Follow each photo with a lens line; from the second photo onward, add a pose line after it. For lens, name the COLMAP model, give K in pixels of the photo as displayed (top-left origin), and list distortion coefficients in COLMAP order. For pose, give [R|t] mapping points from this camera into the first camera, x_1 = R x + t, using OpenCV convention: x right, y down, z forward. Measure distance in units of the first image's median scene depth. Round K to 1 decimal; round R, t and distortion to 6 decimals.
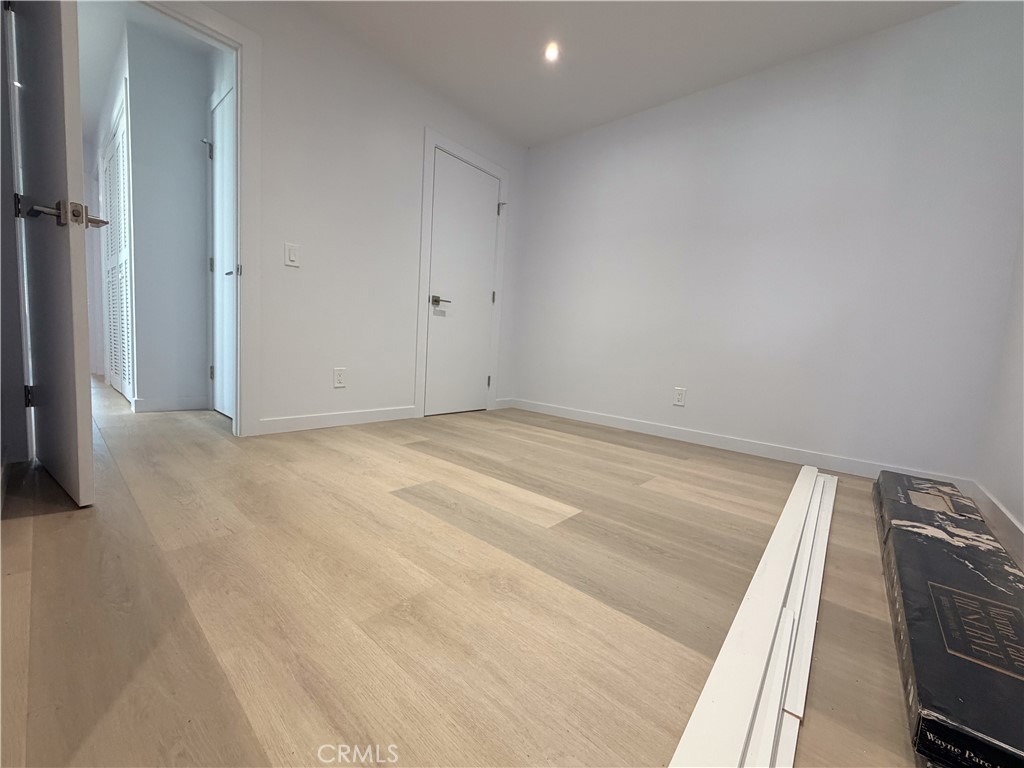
lens RADIAL K [[409.0, 0, 507.2], [0, 409.0, 385.0], [0, 0, 1]] dist [0.000806, -0.000051]
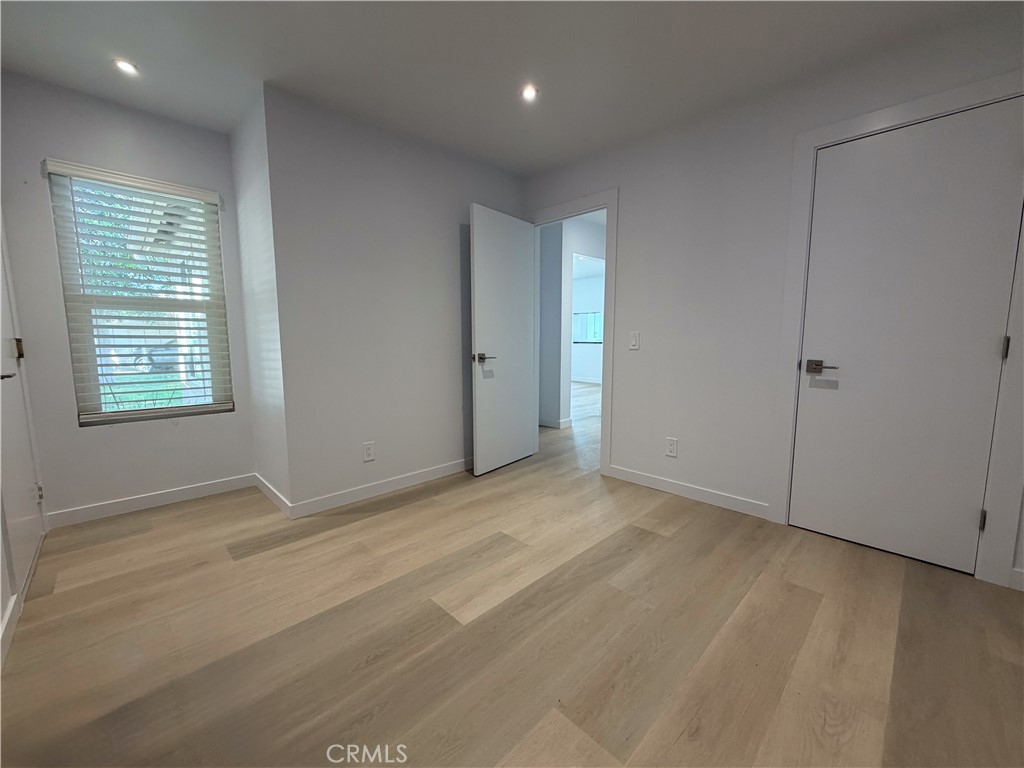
lens RADIAL K [[409.0, 0, 507.2], [0, 409.0, 385.0], [0, 0, 1]] dist [0.000806, -0.000051]
pose [[-0.073817, 0.052577, -0.995885, 1.112874], [-0.102084, 0.992965, 0.059989, -0.332941], [0.992033, 0.106092, -0.067930, 1.093056]]
